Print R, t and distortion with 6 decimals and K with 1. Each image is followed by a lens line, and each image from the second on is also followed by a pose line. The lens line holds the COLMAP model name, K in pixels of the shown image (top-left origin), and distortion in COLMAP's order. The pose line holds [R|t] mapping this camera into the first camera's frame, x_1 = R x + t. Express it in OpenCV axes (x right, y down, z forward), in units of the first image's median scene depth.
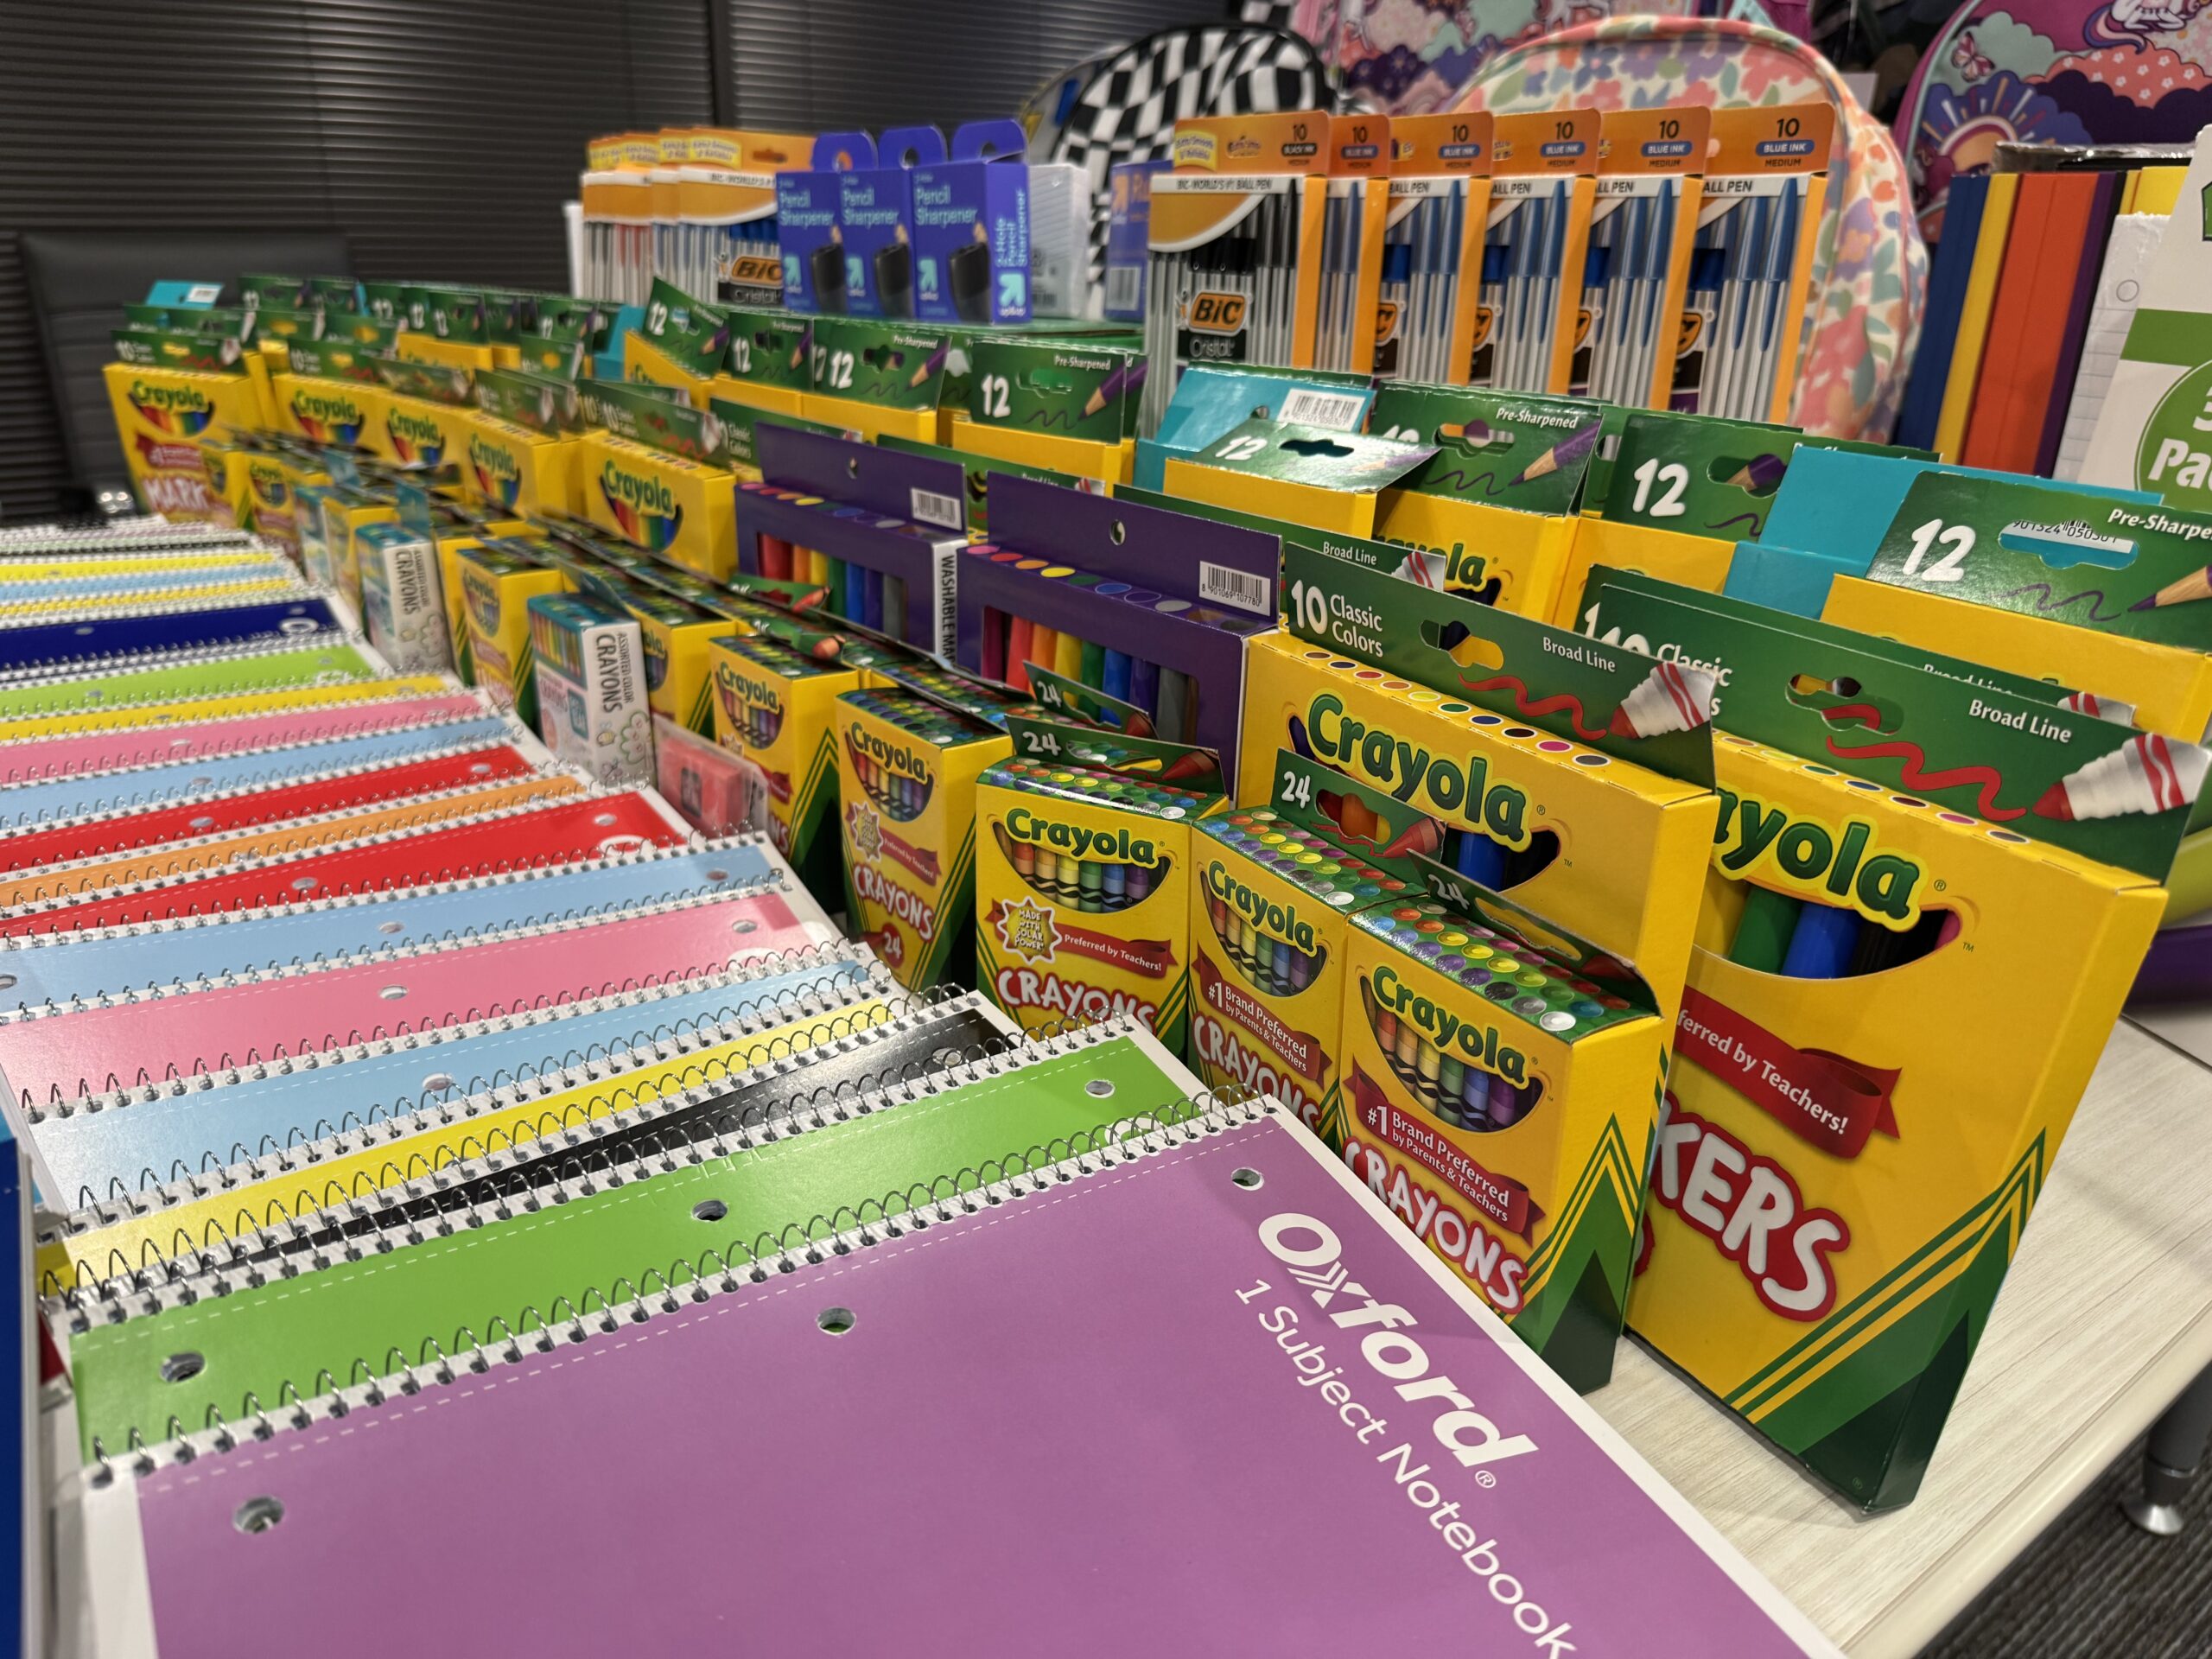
lens RADIAL K [[1584.3, 0, 1106.0], [0, 1584.3, 829.5], [0, 0, 1]] dist [0.051110, -0.123551]
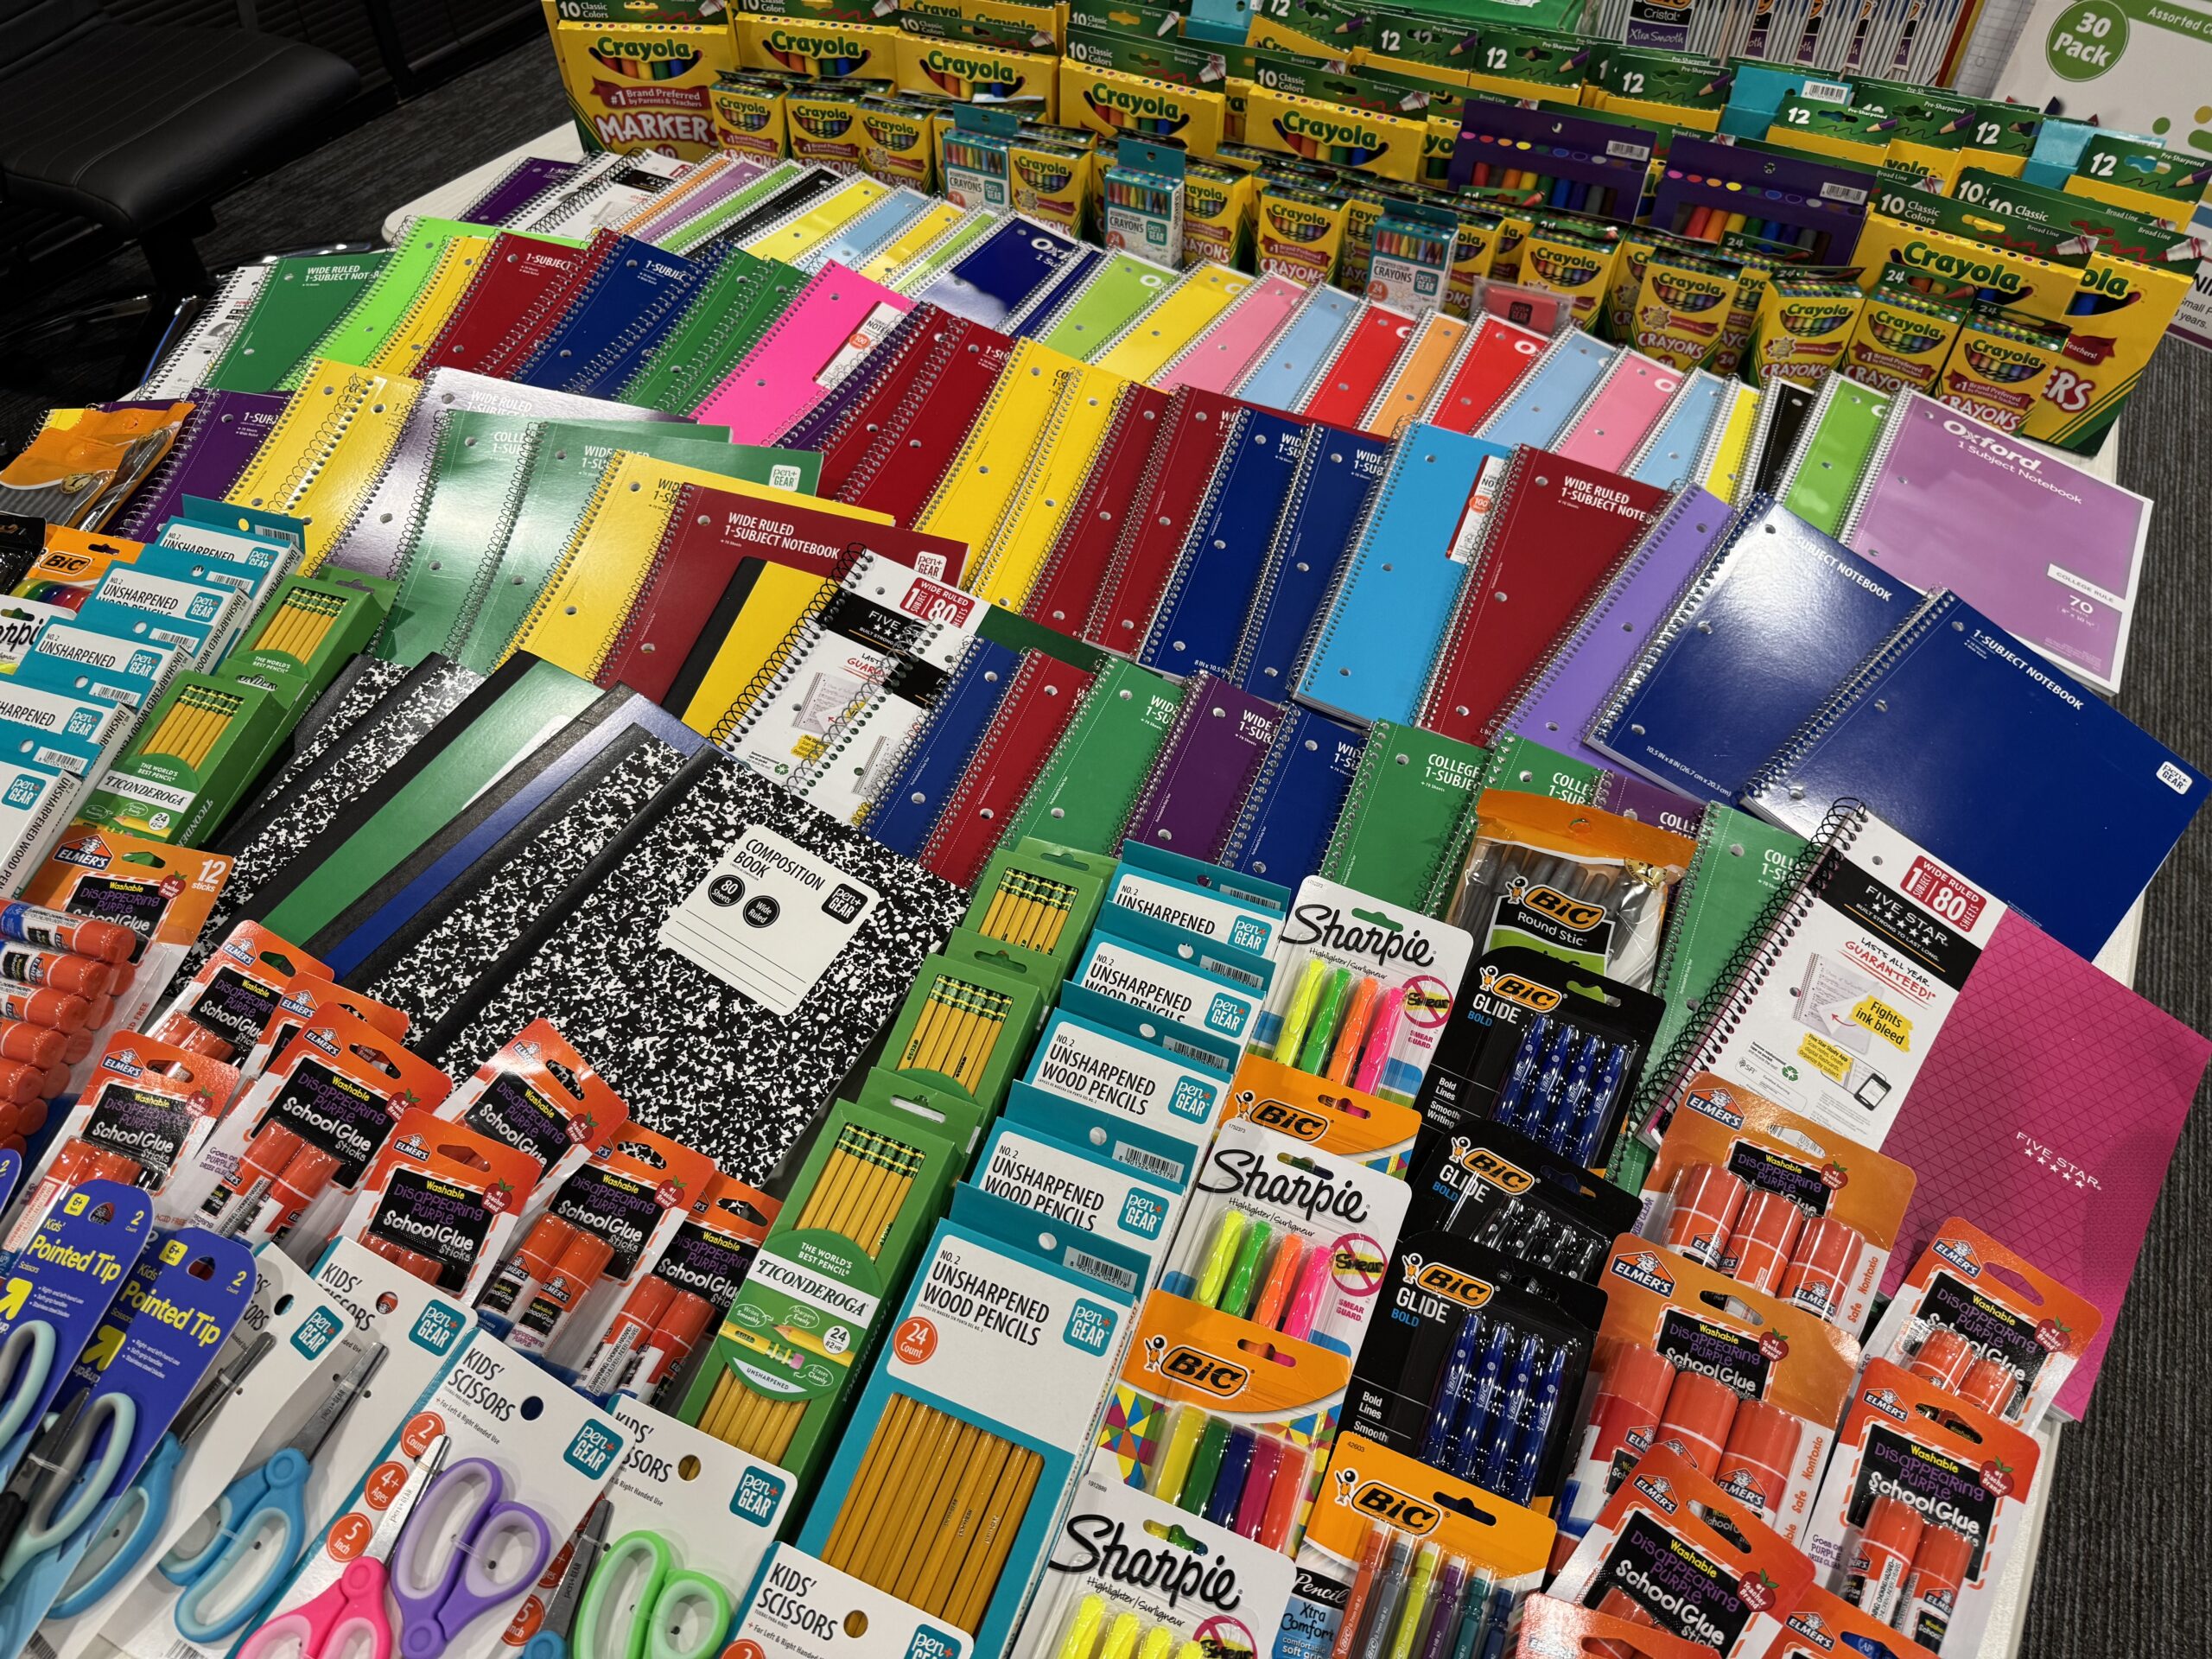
lens RADIAL K [[1575.0, 0, 1106.0], [0, 1575.0, 829.5], [0, 0, 1]] dist [0.008573, -0.025210]
pose [[0.890837, -0.336399, 0.305360, -2.252551], [0.164632, 0.865464, 0.473148, -0.709707], [-0.423444, -0.371225, 0.826370, -1.054926]]
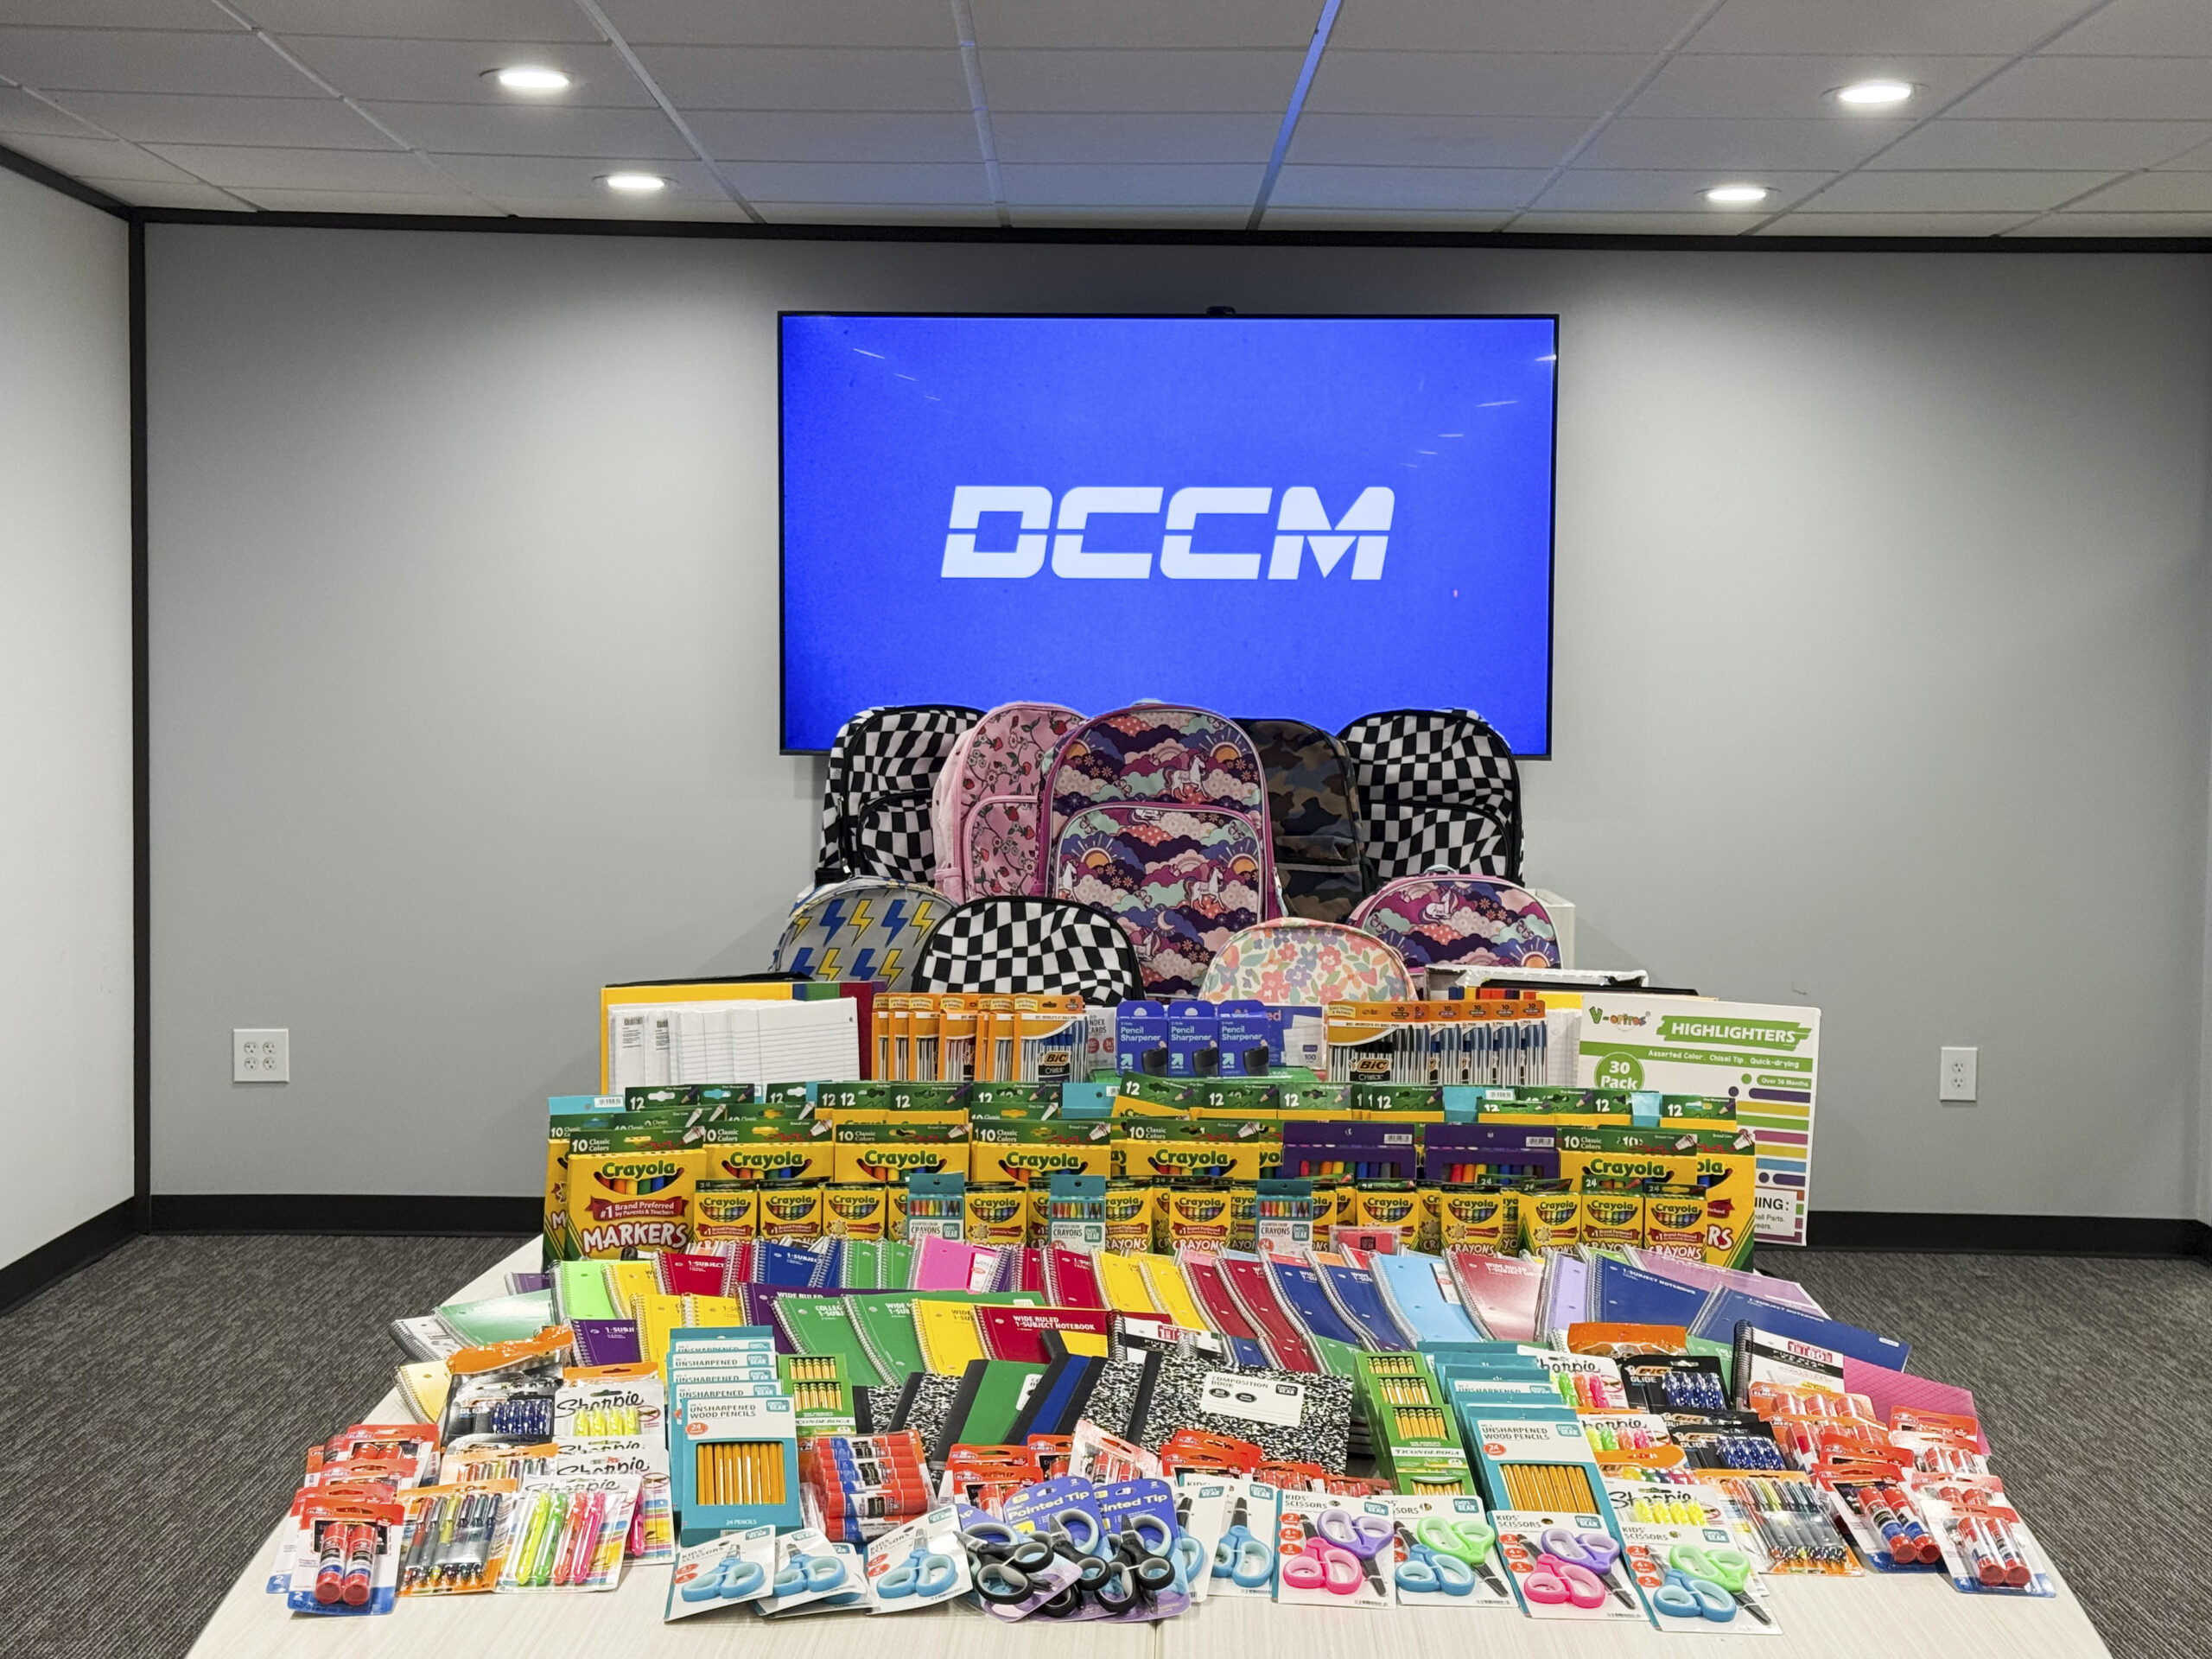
lens RADIAL K [[2996.2, 0, 1106.0], [0, 2996.2, 829.5], [0, 0, 1]] dist [0.048989, 1.192675]
pose [[0.602515, -0.049625, 0.796563, -6.889291], [0.275126, 0.949803, -0.148931, -0.080240], [-0.749187, 0.308888, 0.585924, -2.984366]]
